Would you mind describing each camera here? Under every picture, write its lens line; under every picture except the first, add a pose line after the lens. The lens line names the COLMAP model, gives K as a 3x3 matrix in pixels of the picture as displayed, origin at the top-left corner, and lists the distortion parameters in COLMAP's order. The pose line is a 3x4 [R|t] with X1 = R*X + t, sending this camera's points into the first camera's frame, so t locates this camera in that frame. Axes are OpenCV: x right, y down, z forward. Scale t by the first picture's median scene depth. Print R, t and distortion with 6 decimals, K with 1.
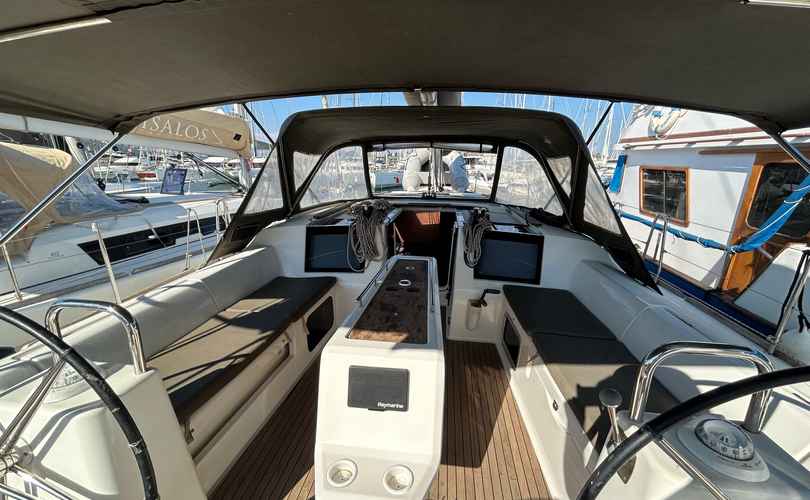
lens RADIAL K [[330.5, 0, 402.2], [0, 330.5, 258.8], [0, 0, 1]] dist [-0.028912, 0.000045]
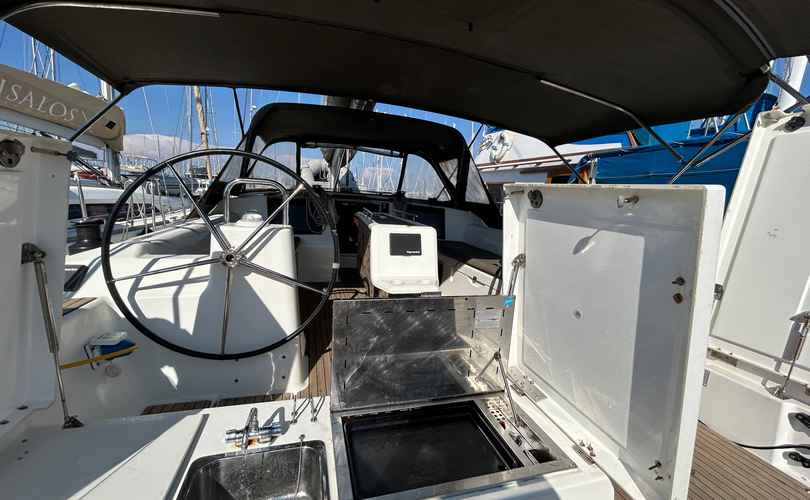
lens RADIAL K [[343.5, 0, 405.0], [0, 343.5, 250.0], [0, 0, 1]] dist [-0.000071, -0.000337]
pose [[0.914976, -0.011175, 0.403353, -0.339102], [0.057237, 0.993103, -0.102324, 0.245065], [-0.399427, 0.116711, 0.909305, -0.302506]]
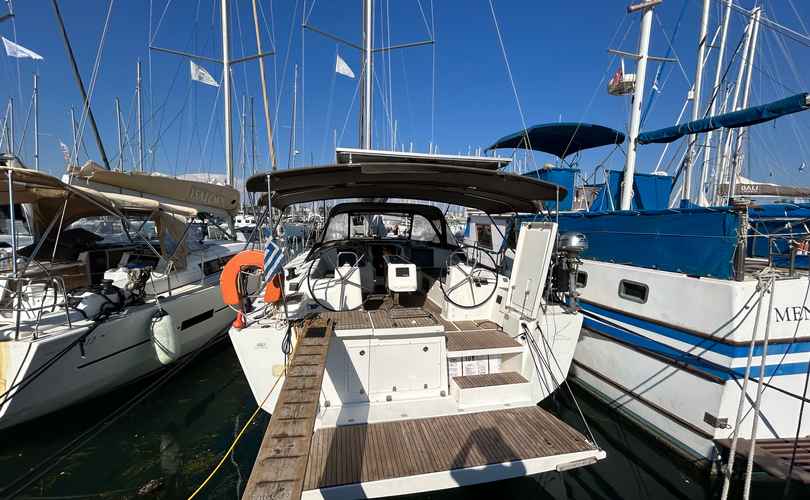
lens RADIAL K [[319.8, 0, 406.1], [0, 319.8, 241.0], [0, 0, 1]] dist [0.000434, -0.000199]
pose [[0.944644, -0.010092, 0.327942, -0.562067], [0.081102, 0.975691, -0.203591, 0.338396], [-0.317916, 0.218917, 0.922499, -1.189501]]
